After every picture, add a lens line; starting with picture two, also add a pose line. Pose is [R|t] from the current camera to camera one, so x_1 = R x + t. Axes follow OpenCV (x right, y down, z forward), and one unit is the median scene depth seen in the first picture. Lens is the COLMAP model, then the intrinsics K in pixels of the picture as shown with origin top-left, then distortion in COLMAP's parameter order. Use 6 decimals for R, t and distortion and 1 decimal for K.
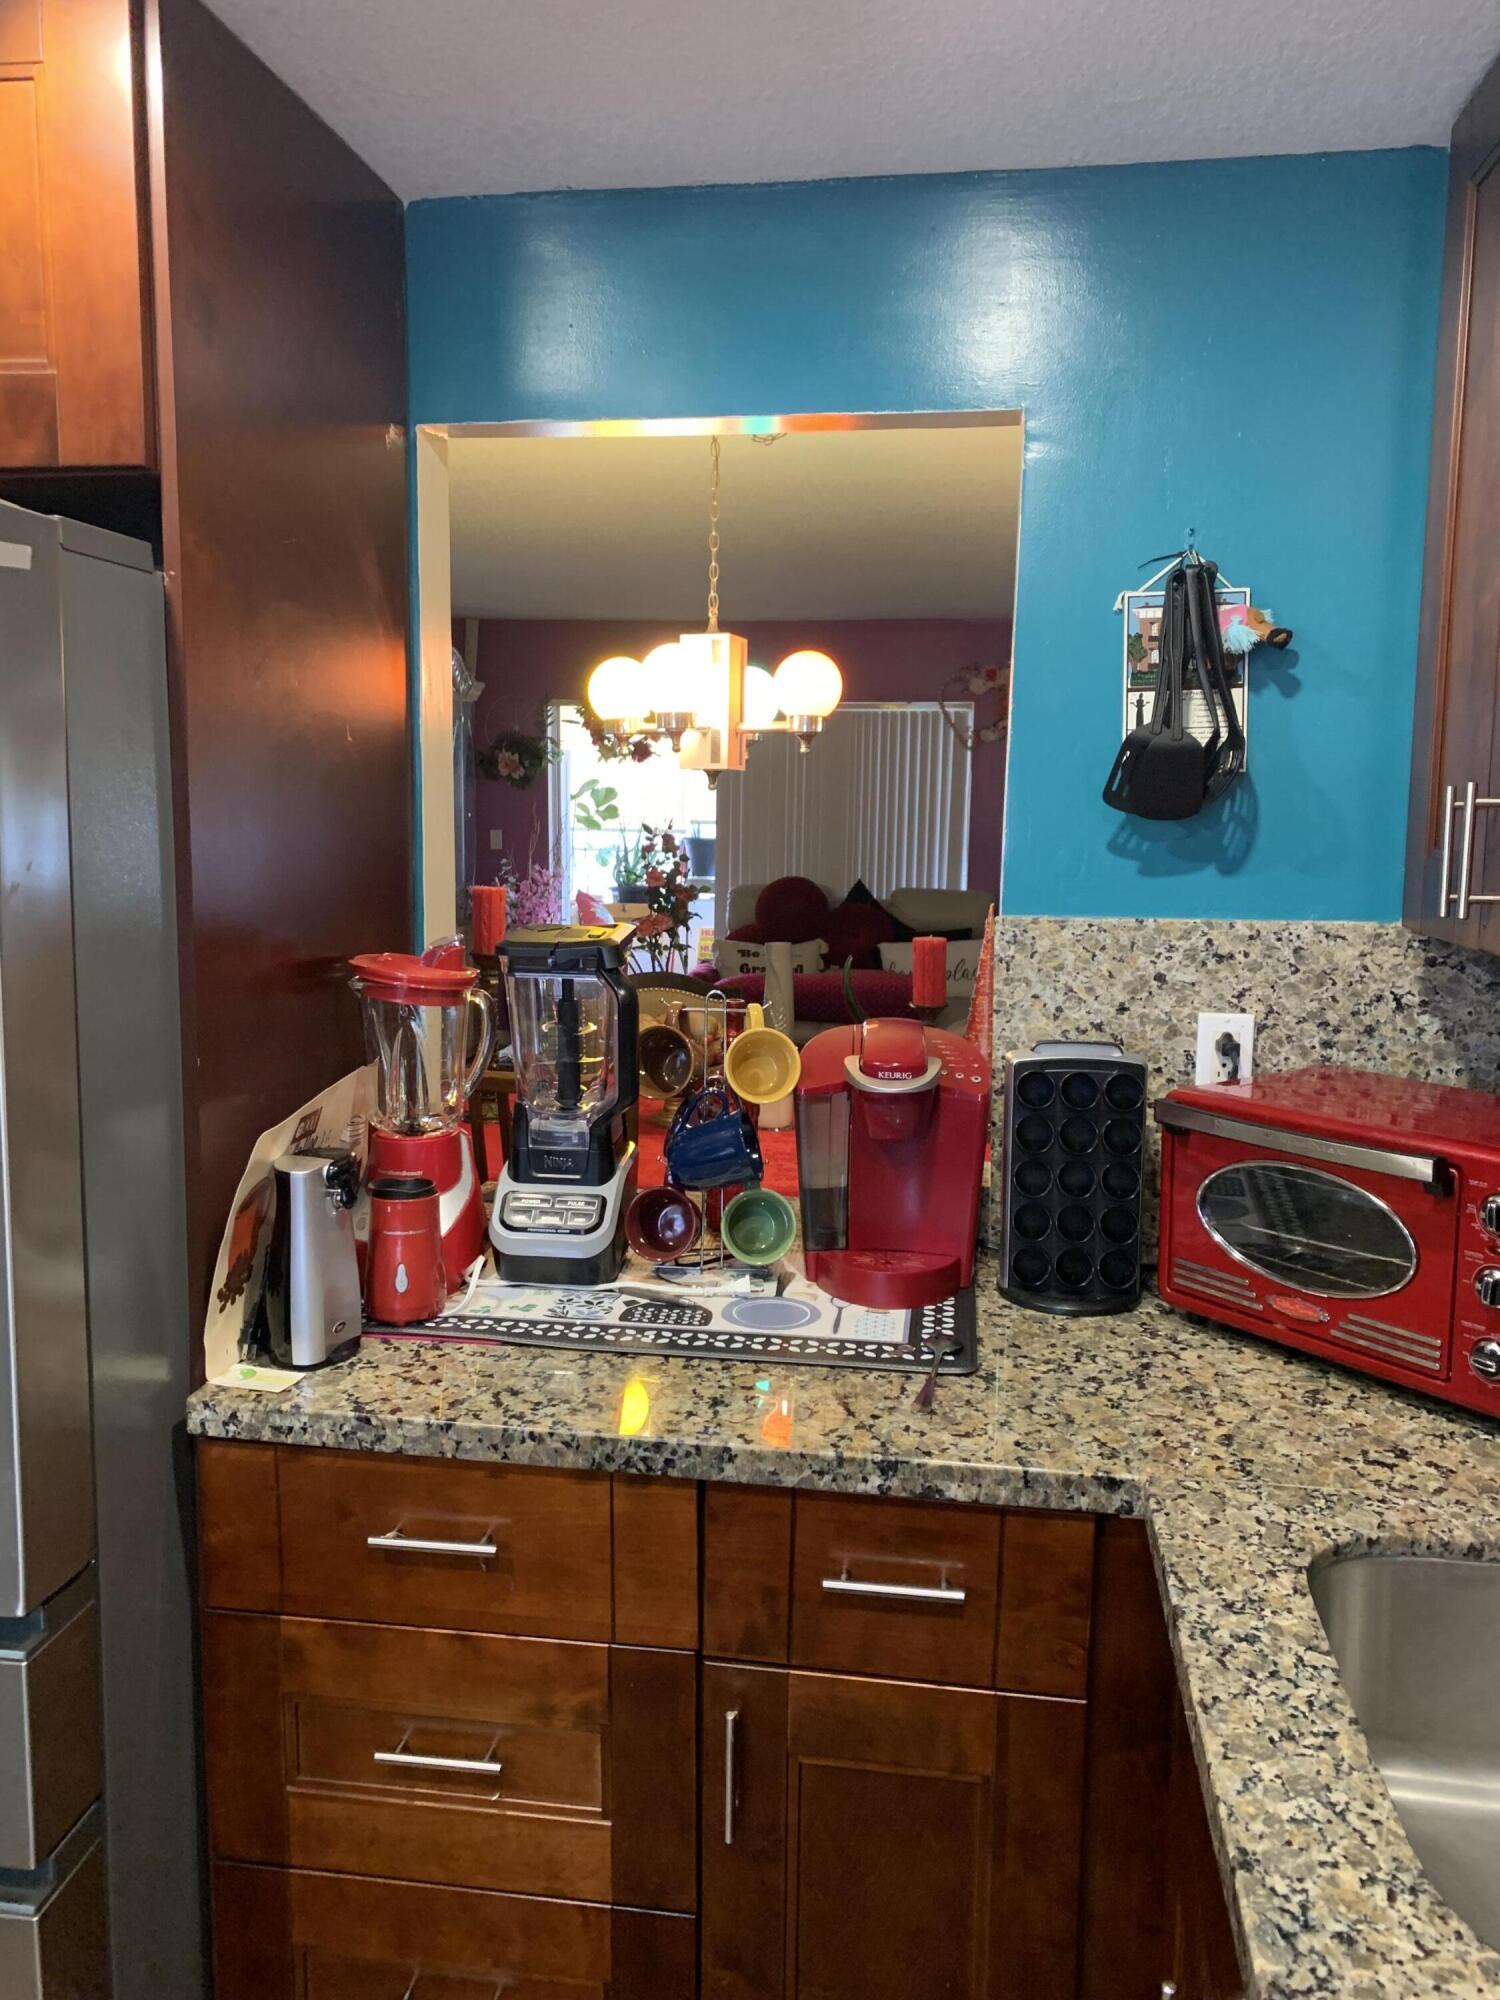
lens RADIAL K [[1517.6, 0, 744.4], [0, 1517.6, 991.4], [0, 0, 1]] dist [0.091644, -0.196344]
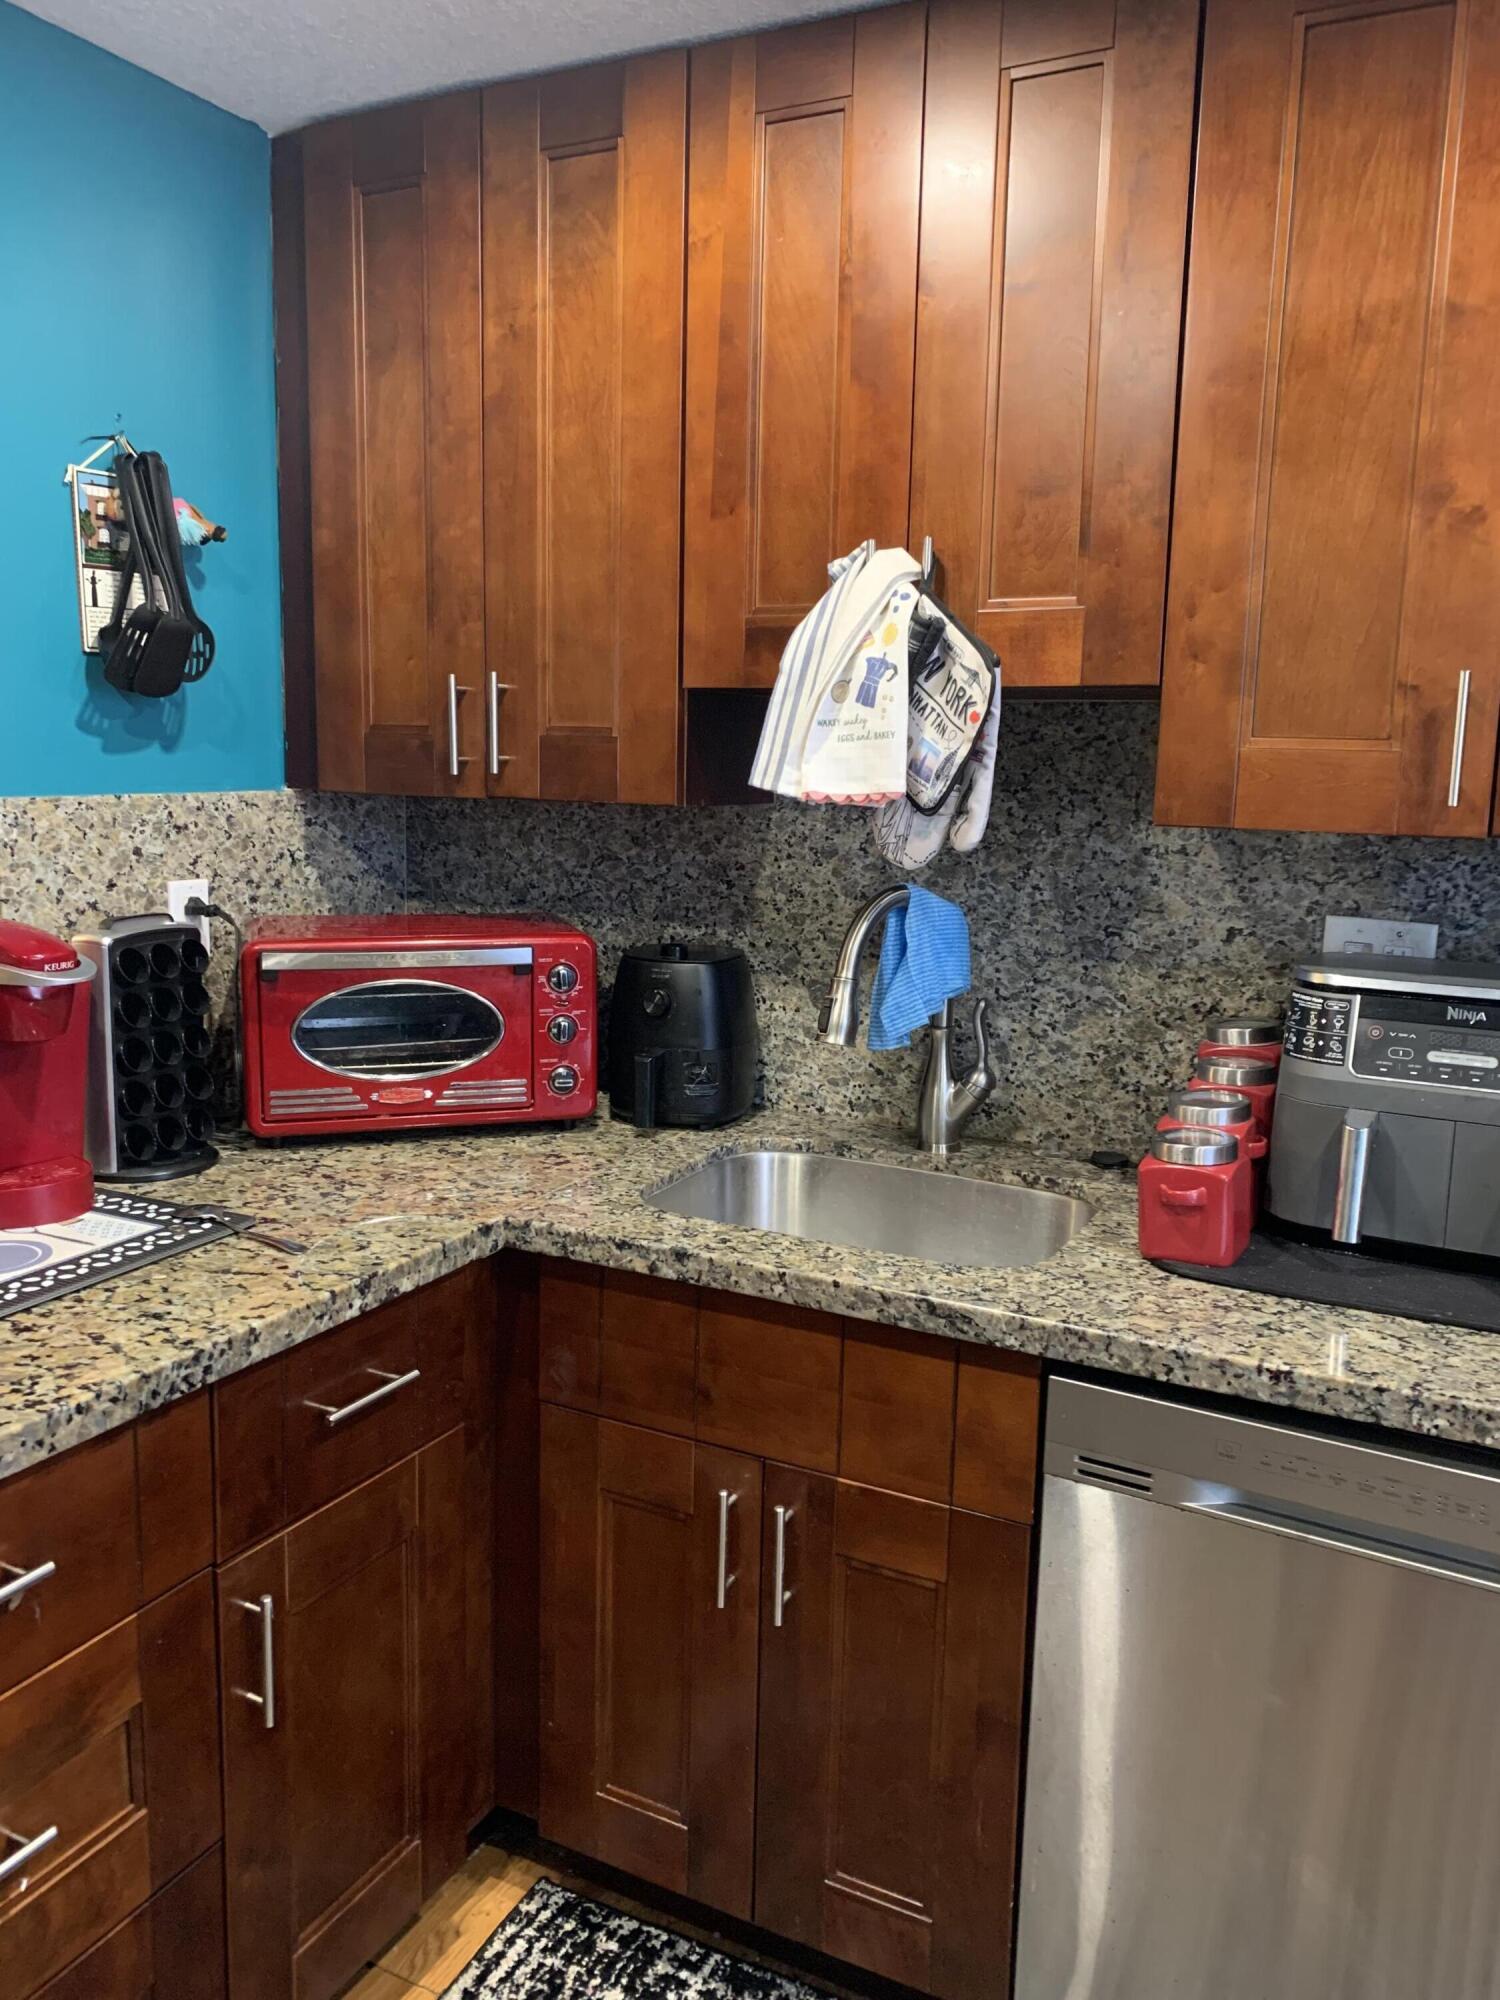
lens RADIAL K [[1517.6, 0, 744.4], [0, 1517.6, 991.4], [0, 0, 1]] dist [0.091644, -0.196344]
pose [[0.315582, -0.152742, 0.936524, -0.600844], [0.107271, 0.986375, 0.124726, -0.000910], [-0.942816, 0.061100, 0.327667, 0.282450]]
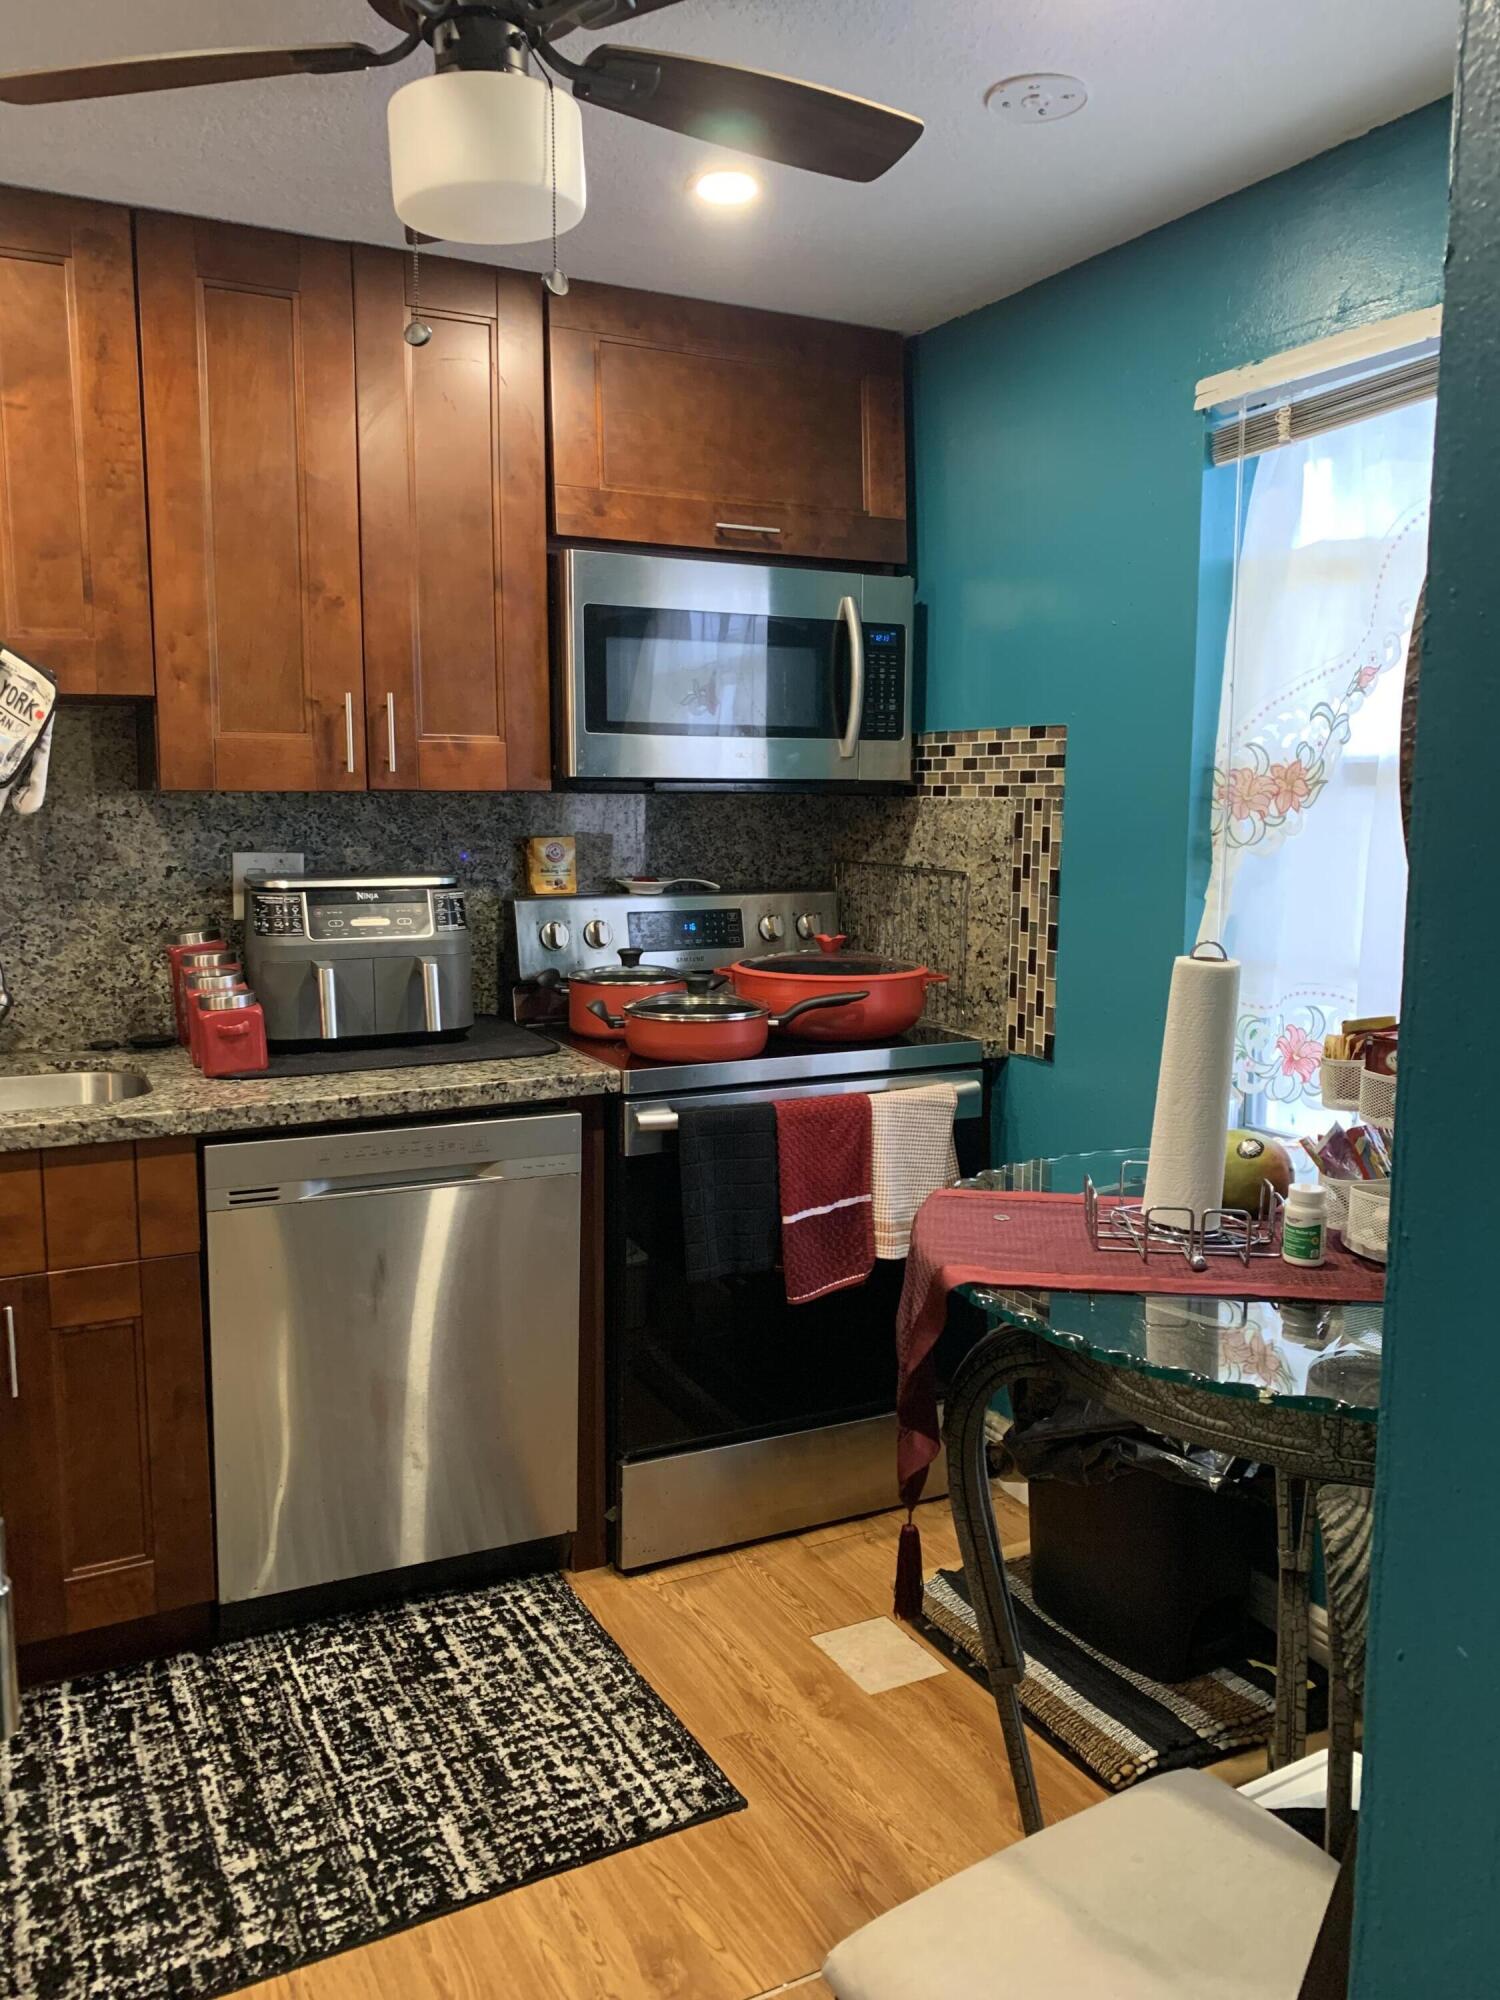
lens RADIAL K [[1516.3, 0, 750.0], [0, 1516.3, 1000.0], [0, 0, 1]] dist [-0.001440, -0.121775]
pose [[-0.590745, -0.129880, 0.796336, -1.009082], [0.090139, 0.970158, 0.225097, -0.030177], [-0.801808, 0.204756, -0.561408, 0.685349]]
